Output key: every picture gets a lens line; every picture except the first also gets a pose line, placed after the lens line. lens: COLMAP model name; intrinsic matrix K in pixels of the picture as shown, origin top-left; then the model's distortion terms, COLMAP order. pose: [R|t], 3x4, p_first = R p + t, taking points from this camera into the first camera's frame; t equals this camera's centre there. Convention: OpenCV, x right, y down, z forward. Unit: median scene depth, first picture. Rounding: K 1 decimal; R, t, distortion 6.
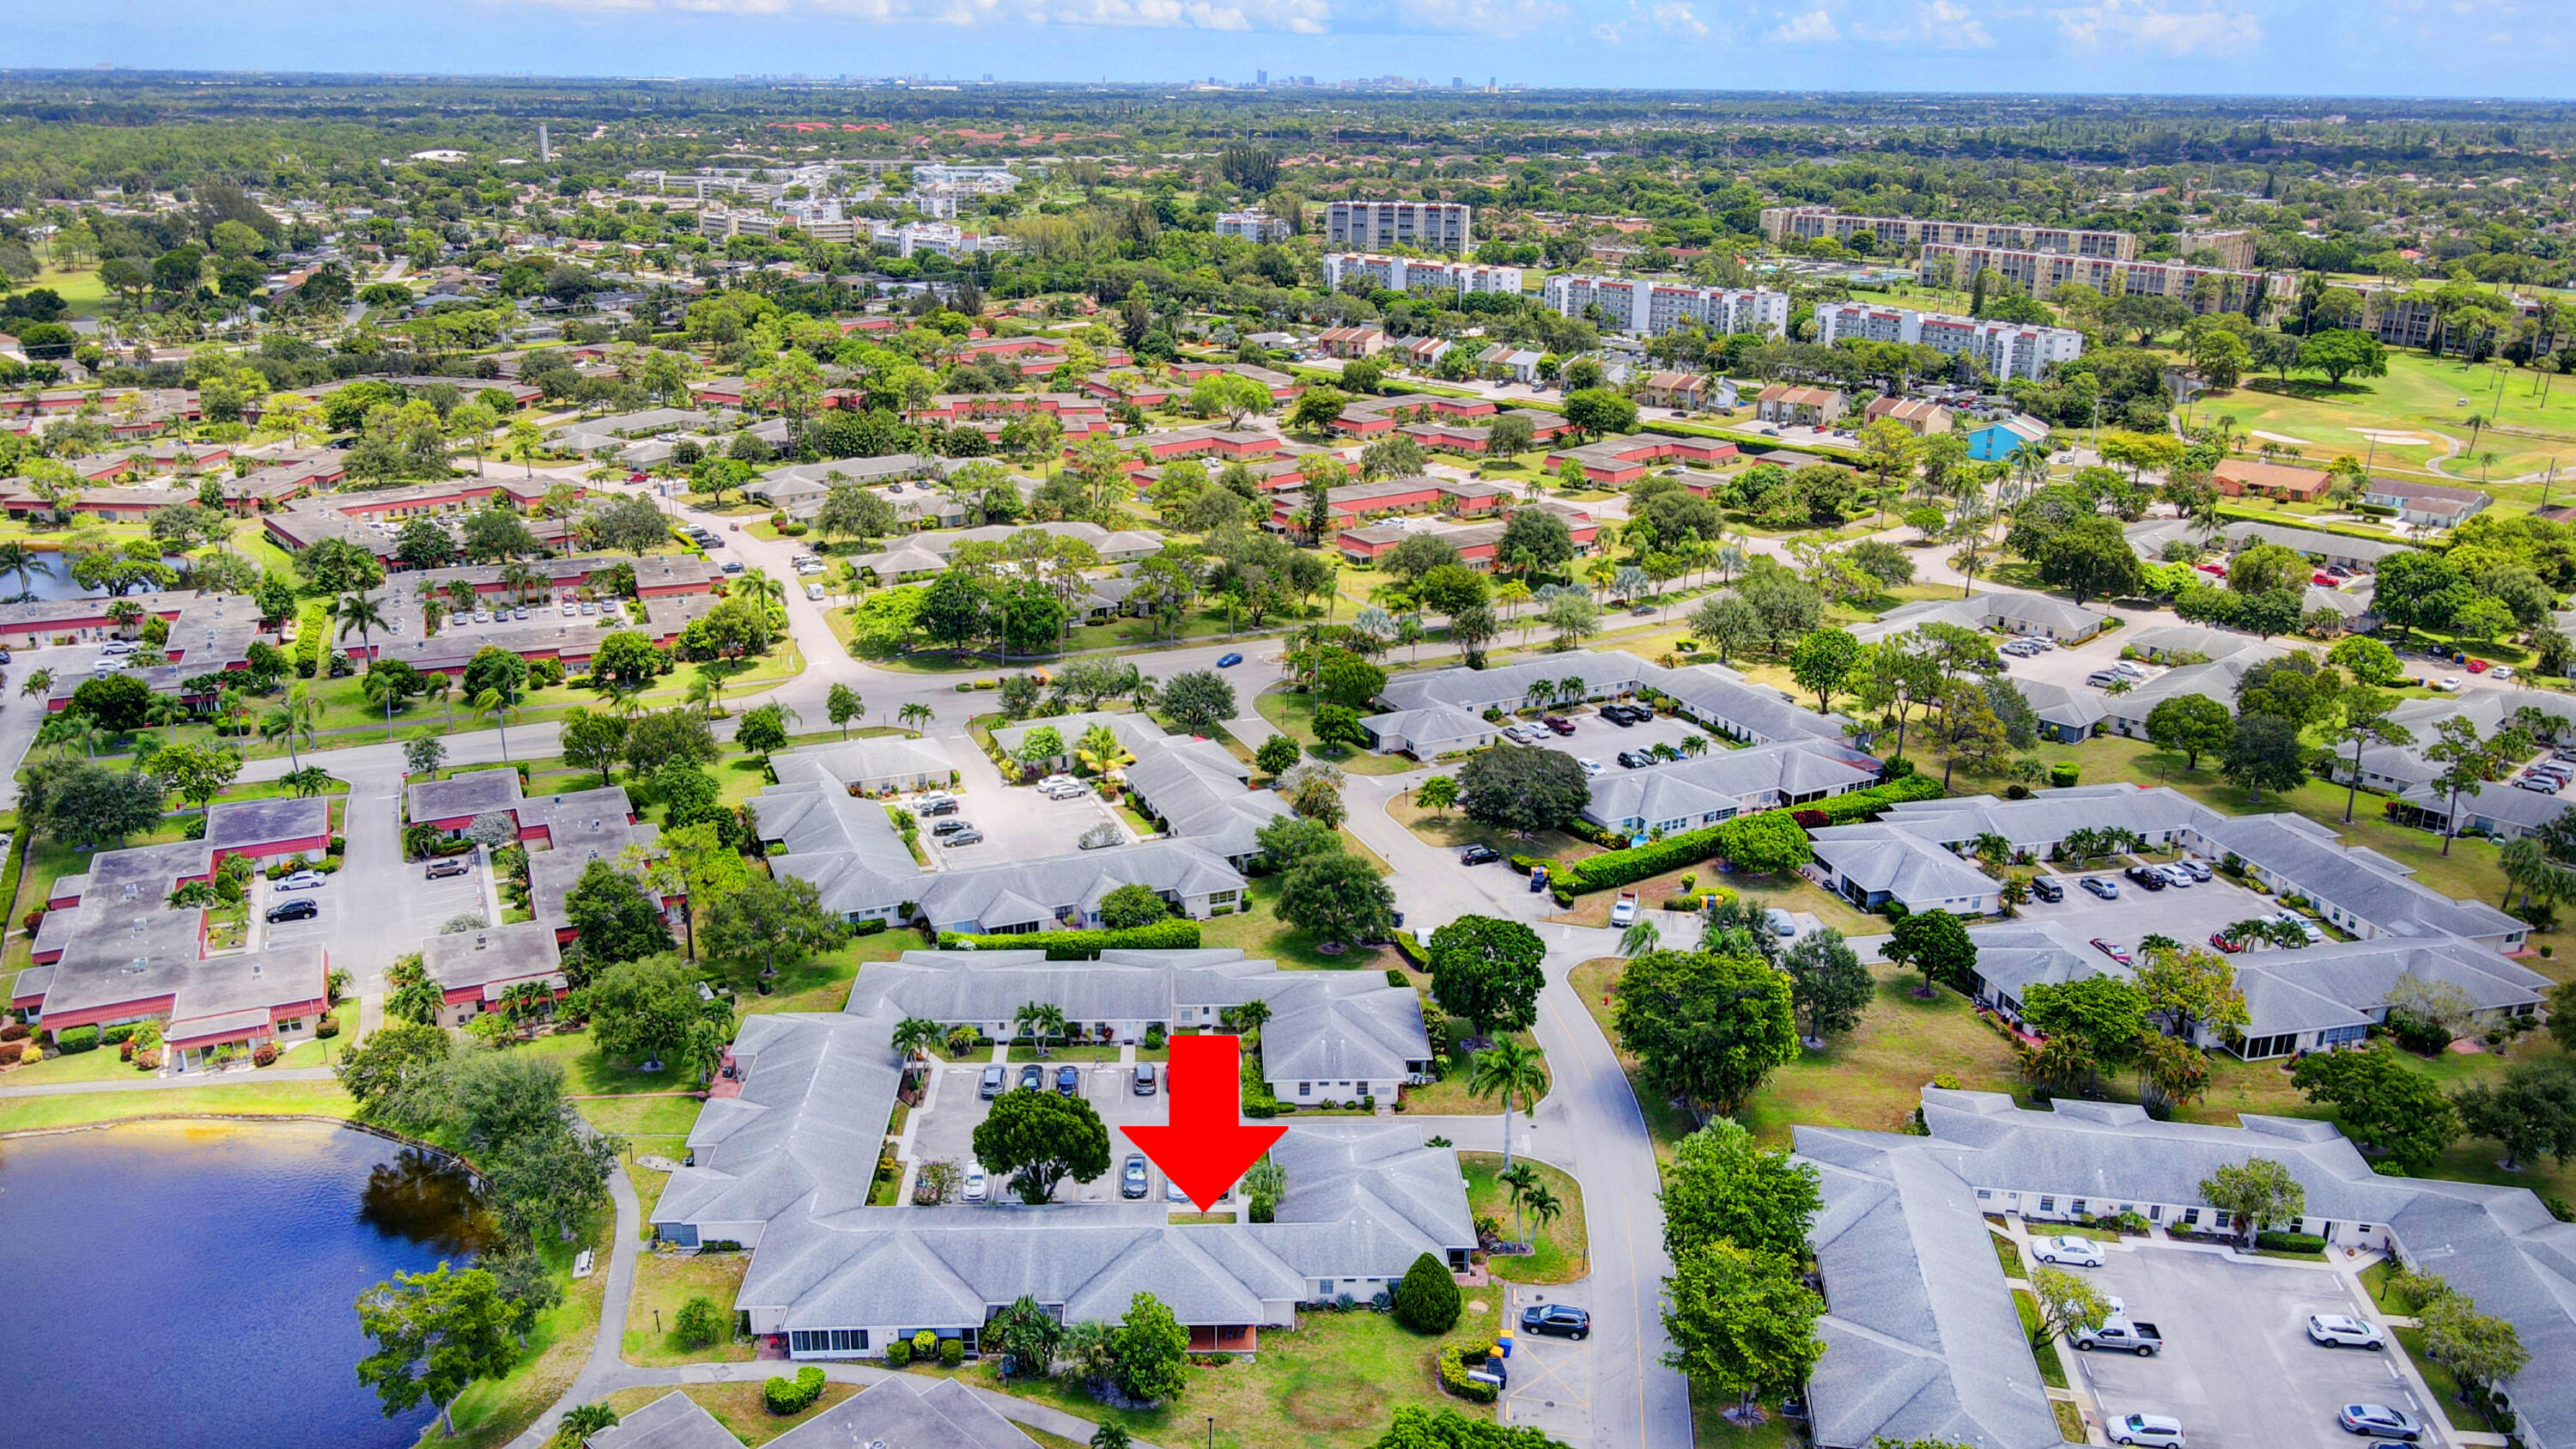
lens RADIAL K [[1909.1, 0, 1285.9], [0, 1909.1, 722.5], [0, 0, 1]] dist [0.003901, 0.026983]
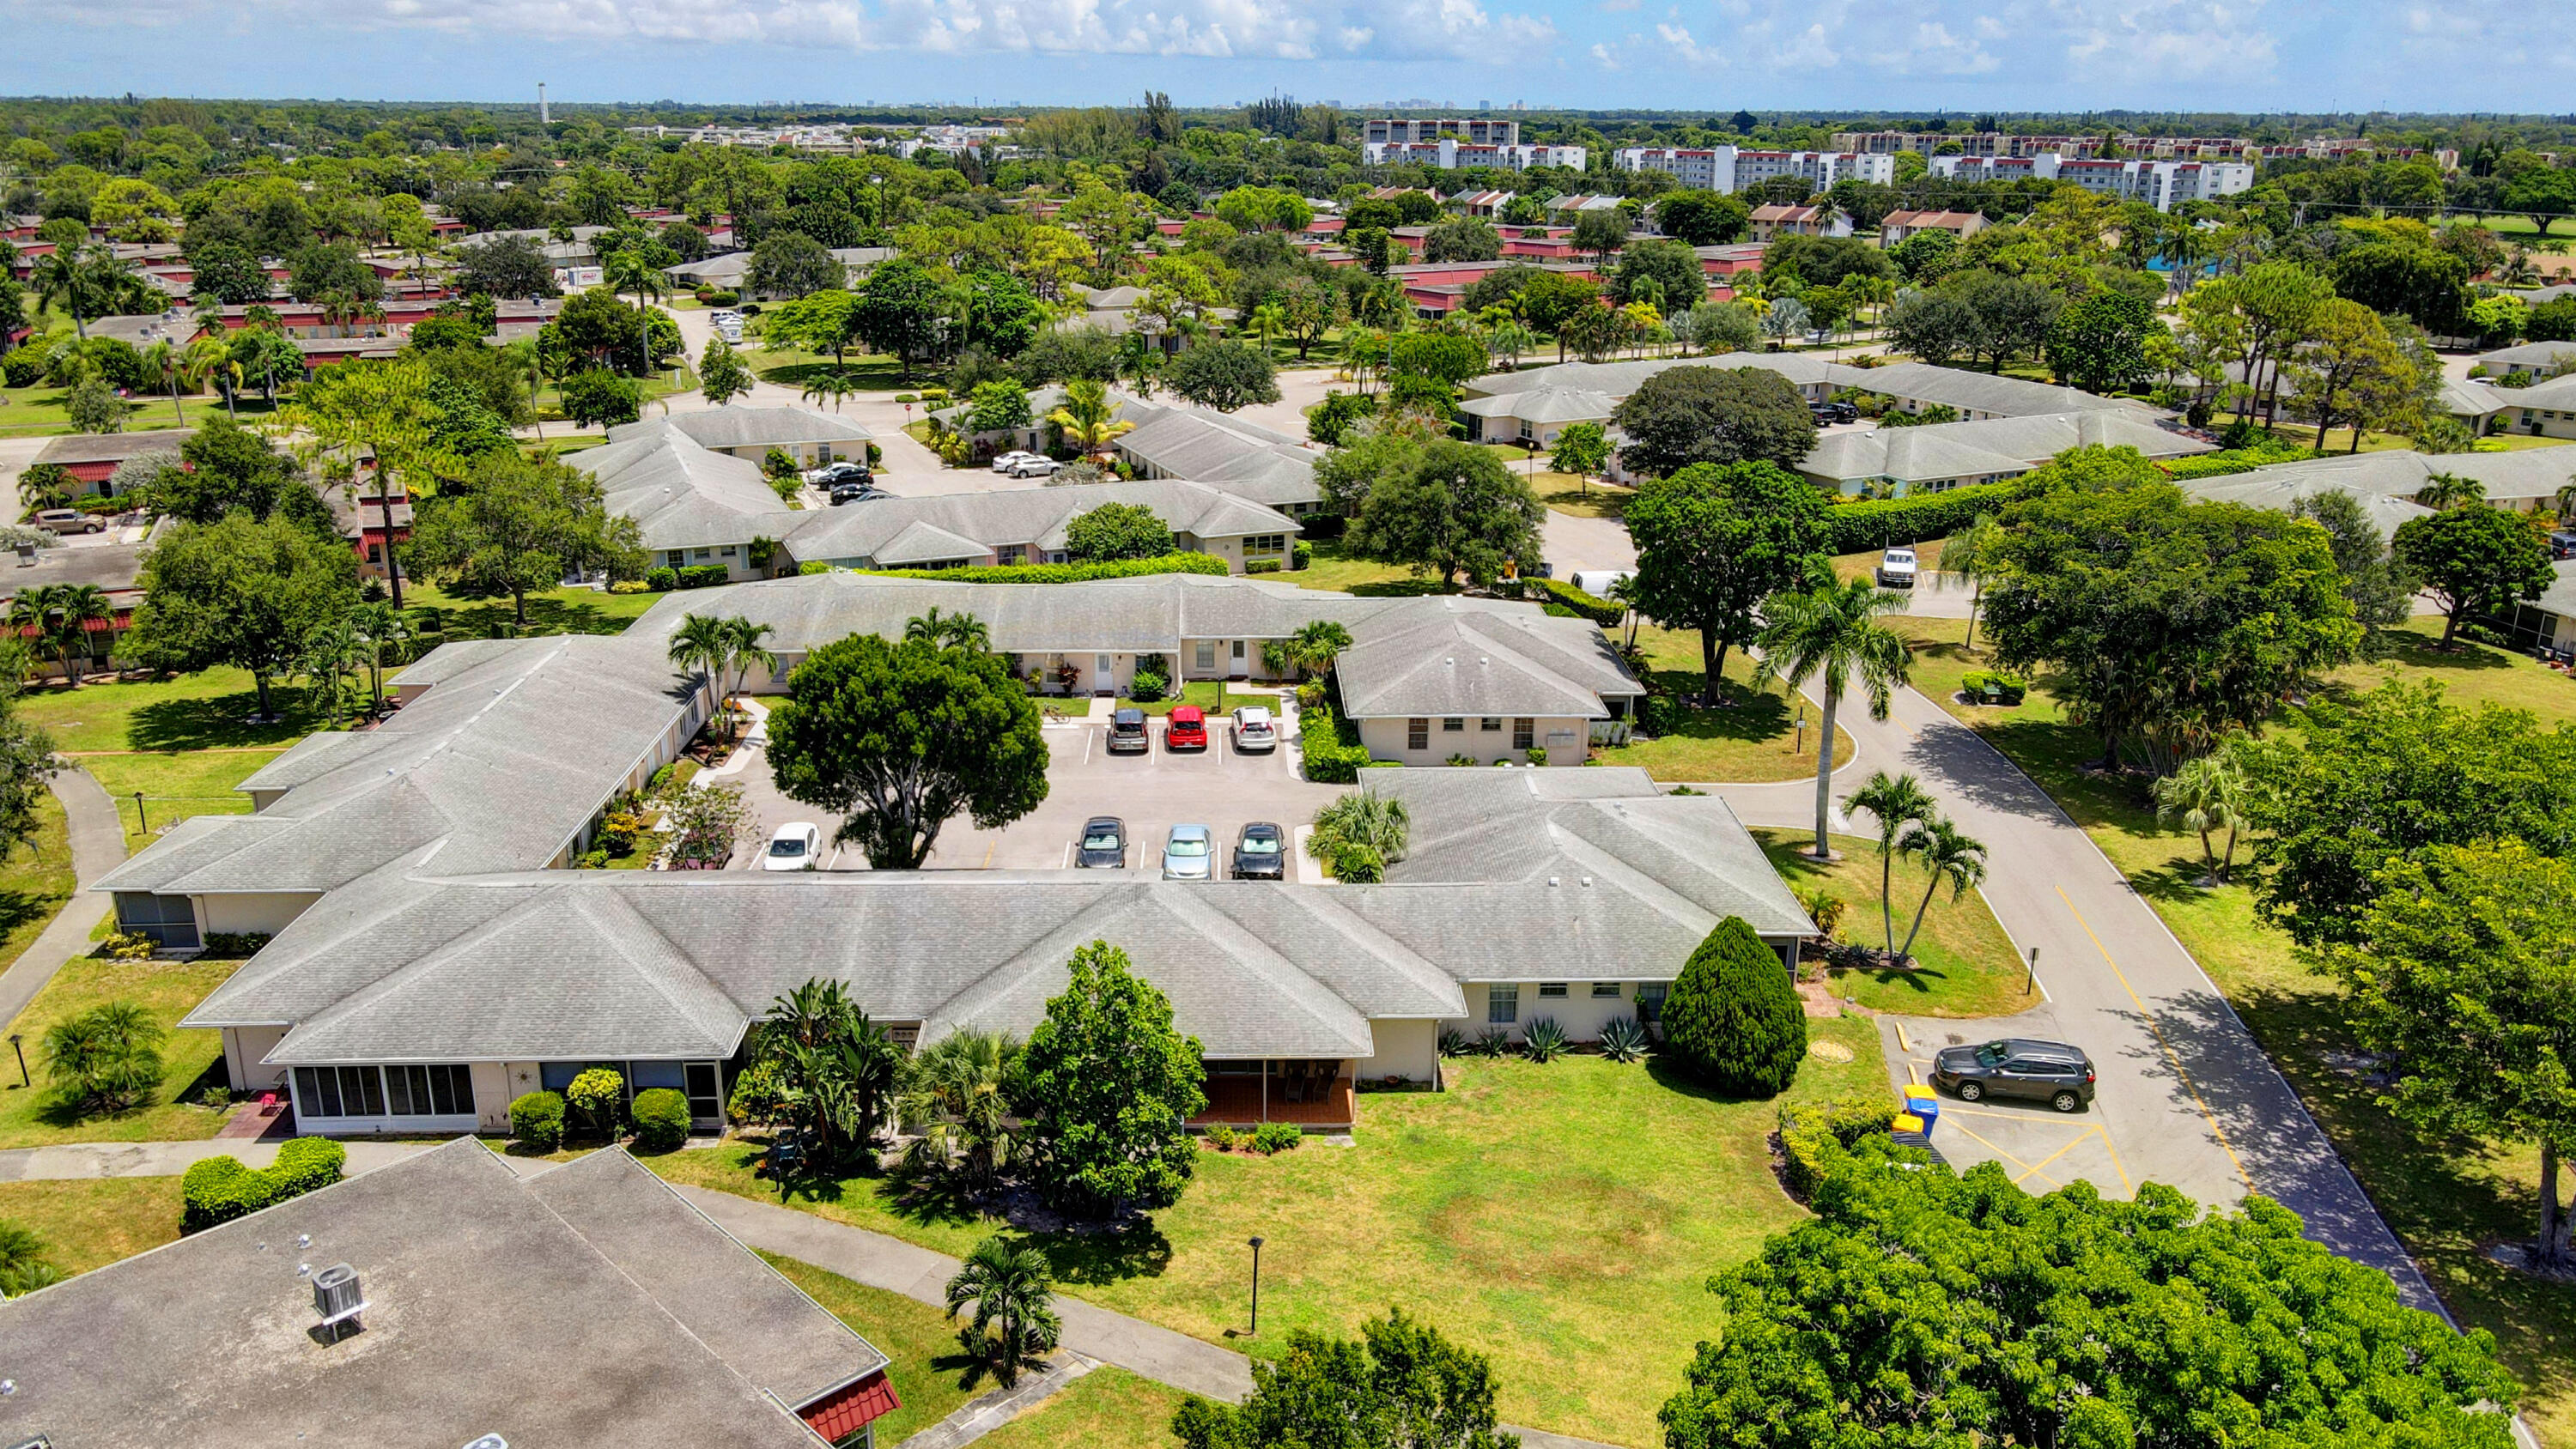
lens RADIAL K [[1908.5, 0, 1287.5], [0, 1908.5, 726.9], [0, 0, 1]] dist [0.003901, 0.026983]
pose [[0.999911, -0.001042, -0.013278, -0.015103], [0.000884, 0.999929, -0.011885, 0.143554], [0.013290, 0.011872, 0.999841, 0.330165]]
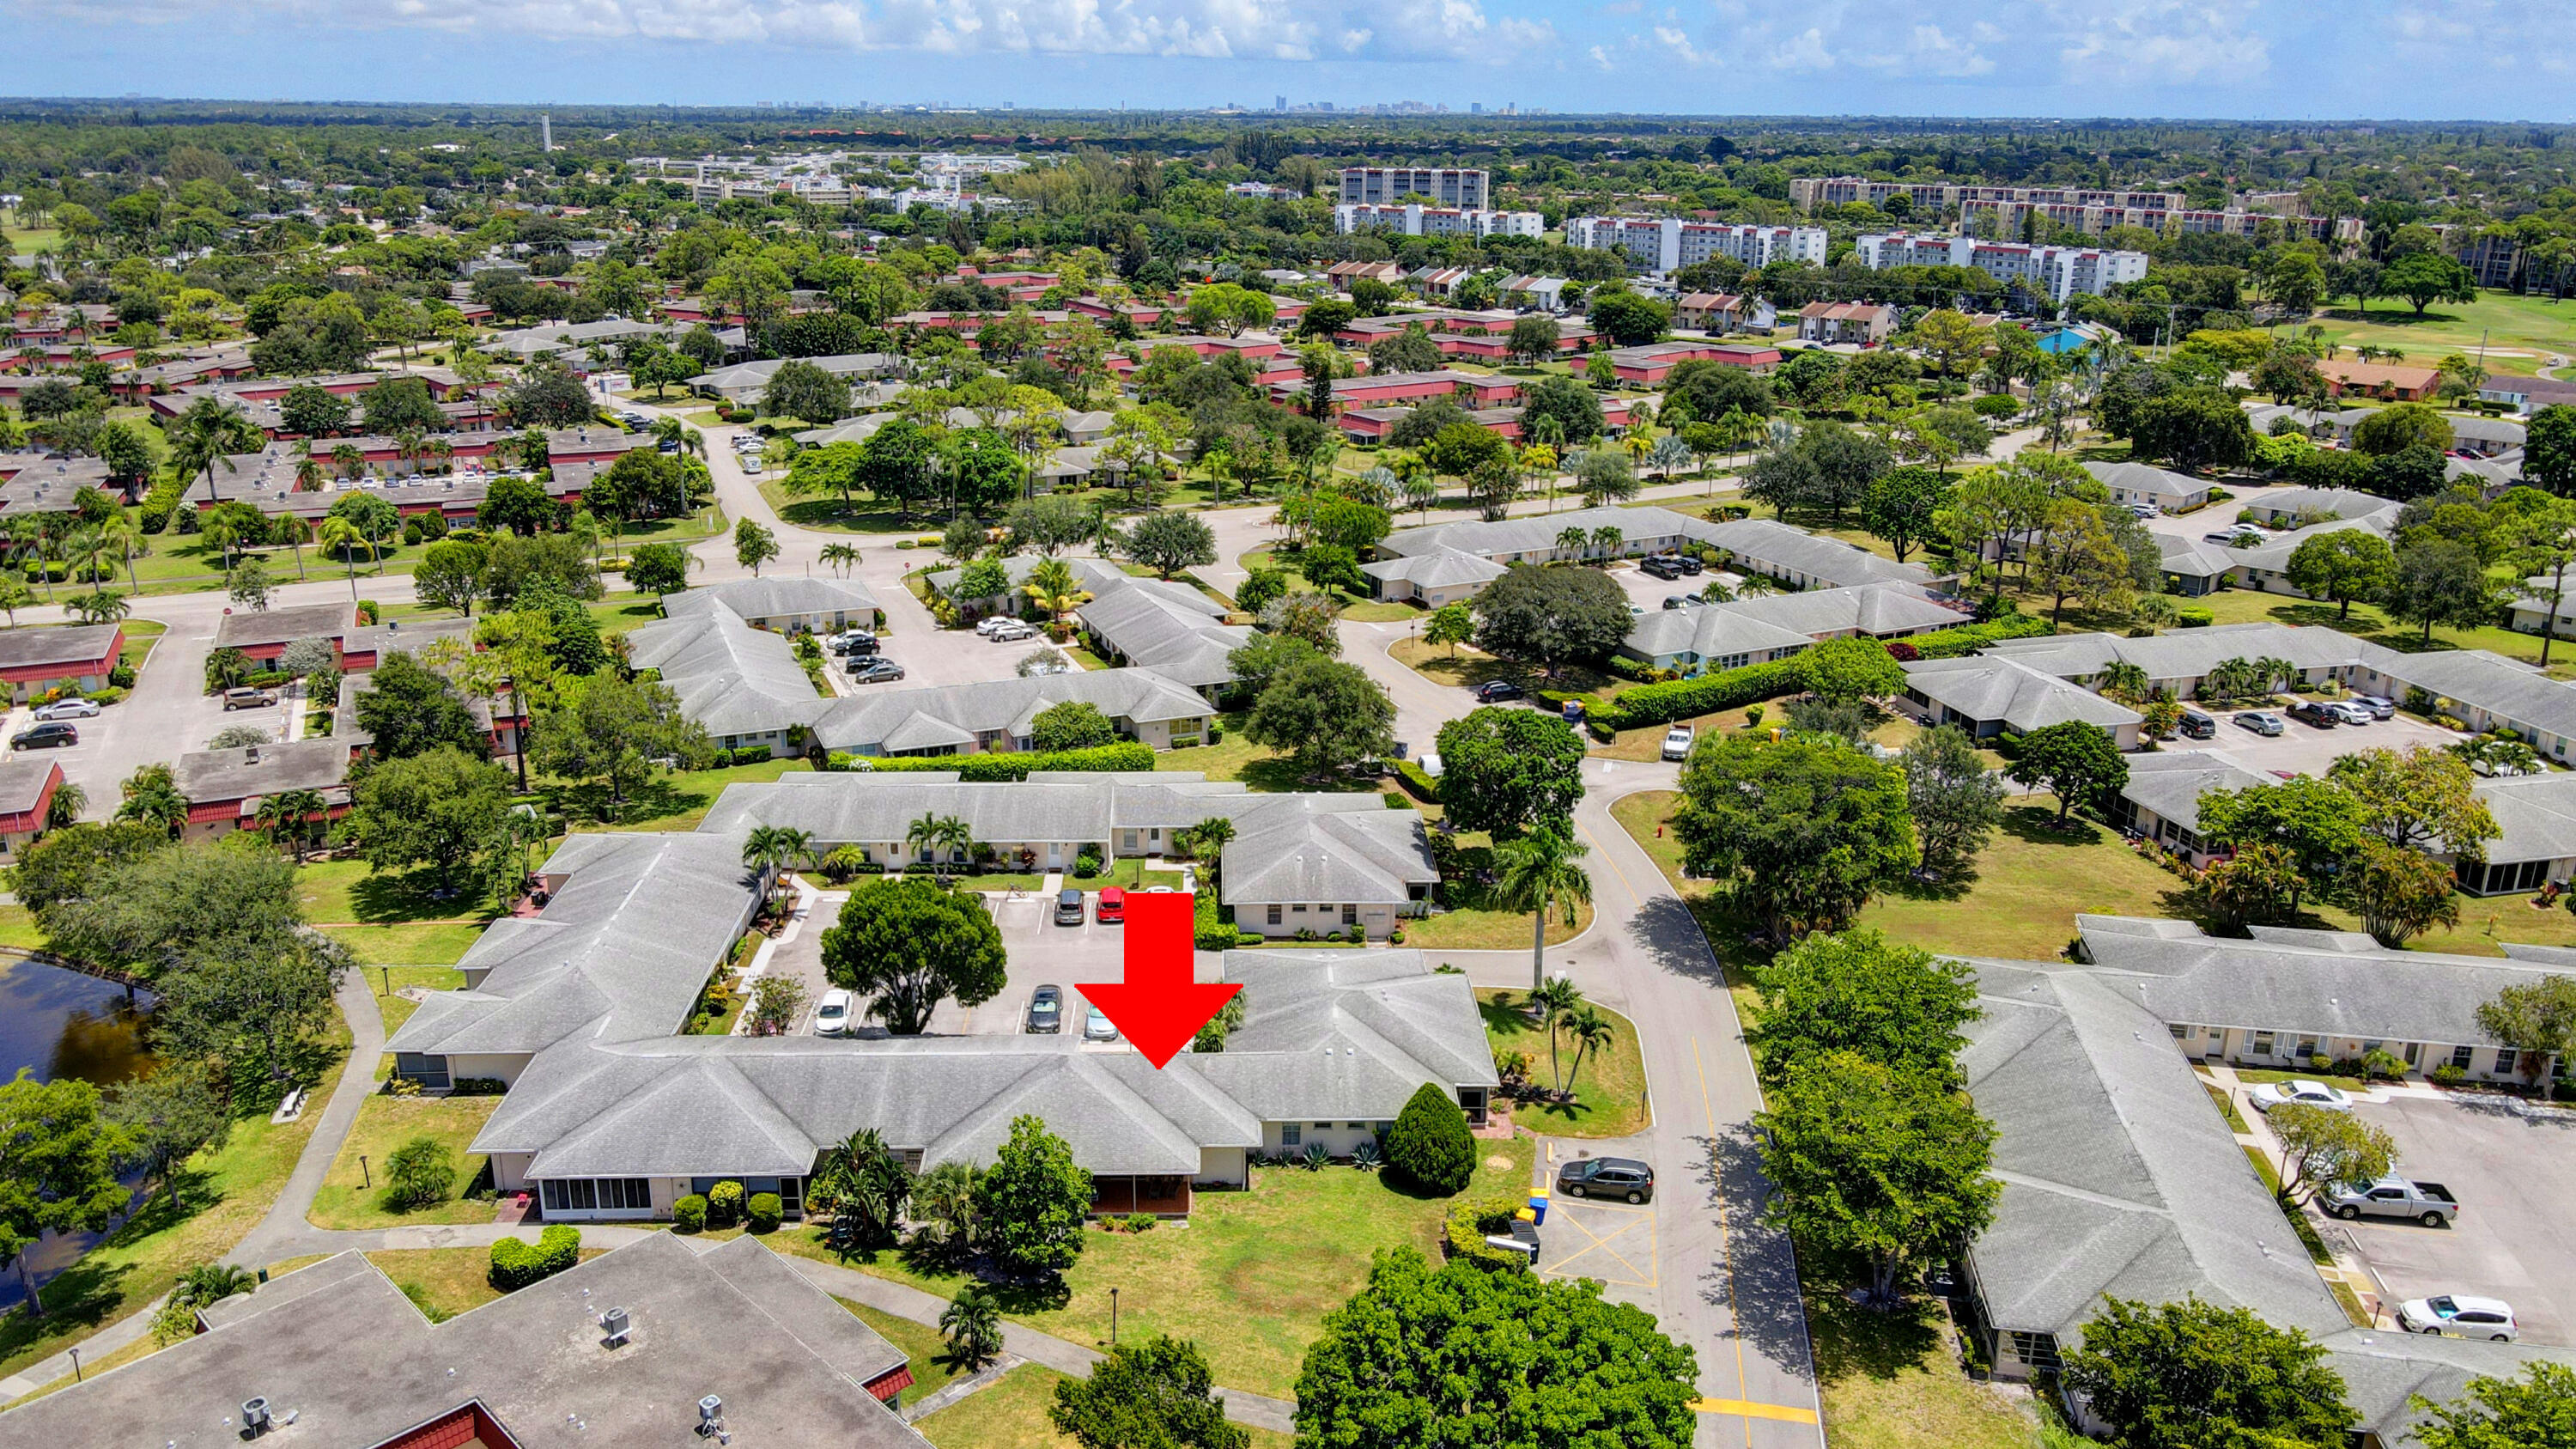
lens RADIAL K [[1909.1, 0, 1286.2], [0, 1909.1, 723.4], [0, 0, 1]] dist [0.003901, 0.026983]
pose [[0.999952, 0.000460, -0.009812, 0.016159], [-0.000593, 0.999908, -0.013521, 0.091303], [0.009805, 0.013526, 0.999860, 0.165200]]
